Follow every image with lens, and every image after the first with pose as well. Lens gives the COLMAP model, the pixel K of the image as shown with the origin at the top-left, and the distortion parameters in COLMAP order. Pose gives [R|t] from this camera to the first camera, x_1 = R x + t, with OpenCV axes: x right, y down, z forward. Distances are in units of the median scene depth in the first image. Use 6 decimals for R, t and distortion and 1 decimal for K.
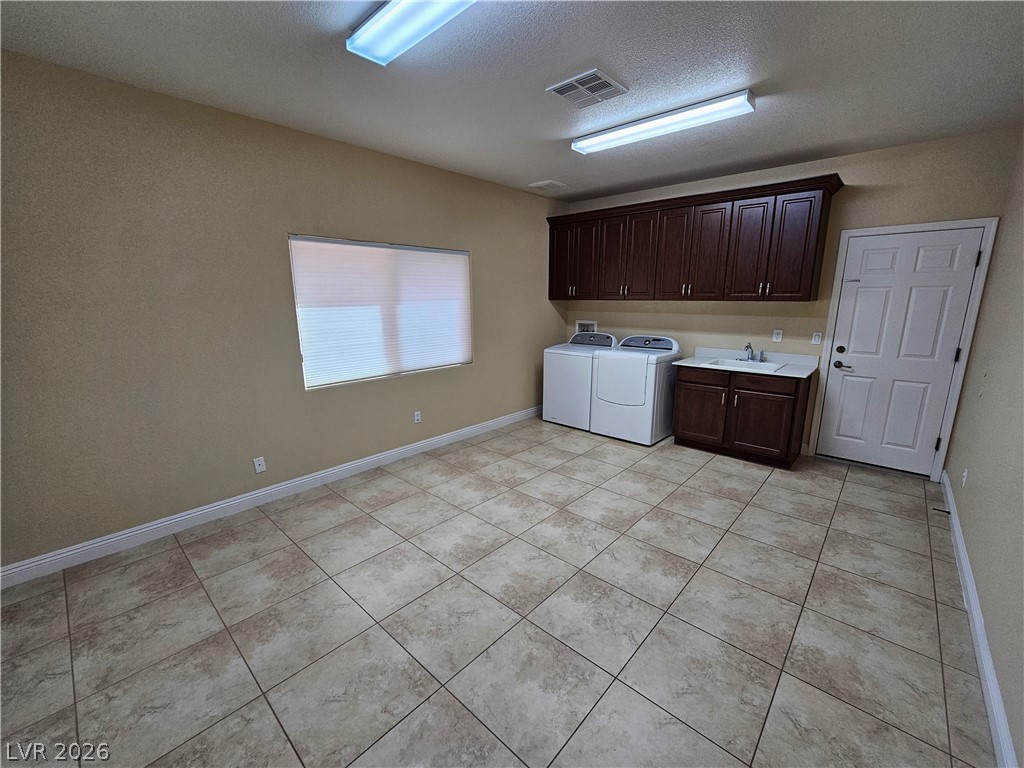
lens RADIAL K [[424.2, 0, 513.4], [0, 424.2, 385.4], [0, 0, 1]] dist [-0.006073, 0.002772]
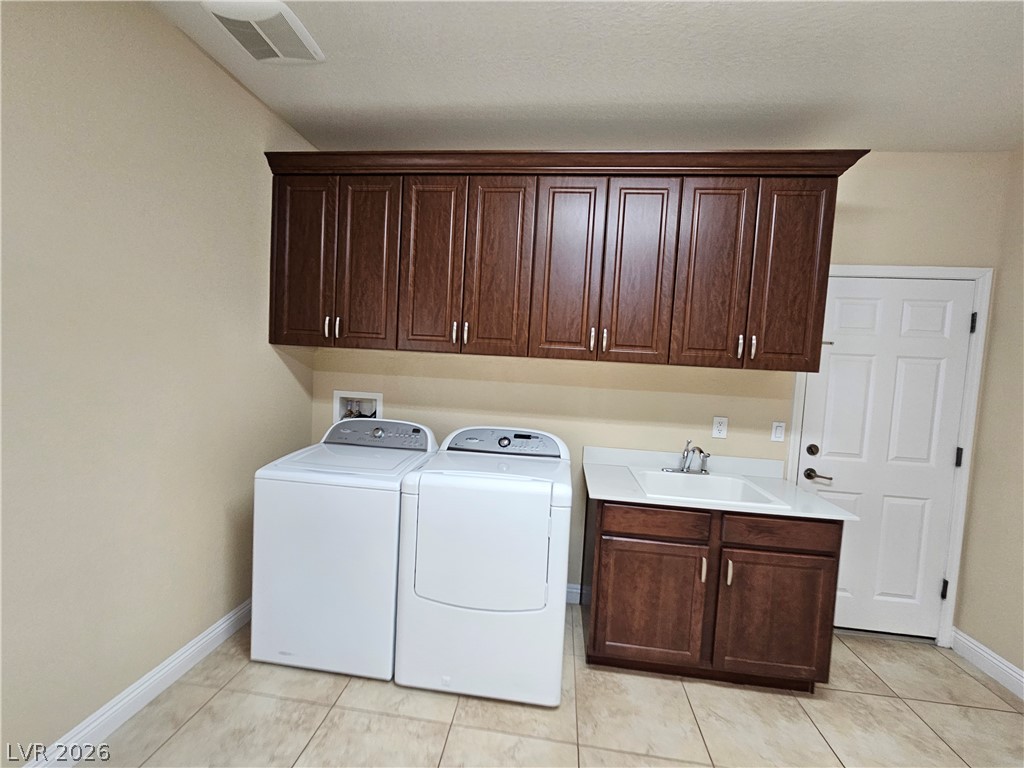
lens RADIAL K [[424.2, 0, 508.3], [0, 424.2, 384.0], [0, 0, 1]] dist [-0.006073, 0.002772]
pose [[0.807434, 0.015520, 0.589754, 0.033076], [0.065214, 0.991180, -0.115369, -0.113990], [-0.586343, 0.131613, 0.799300, 0.618307]]
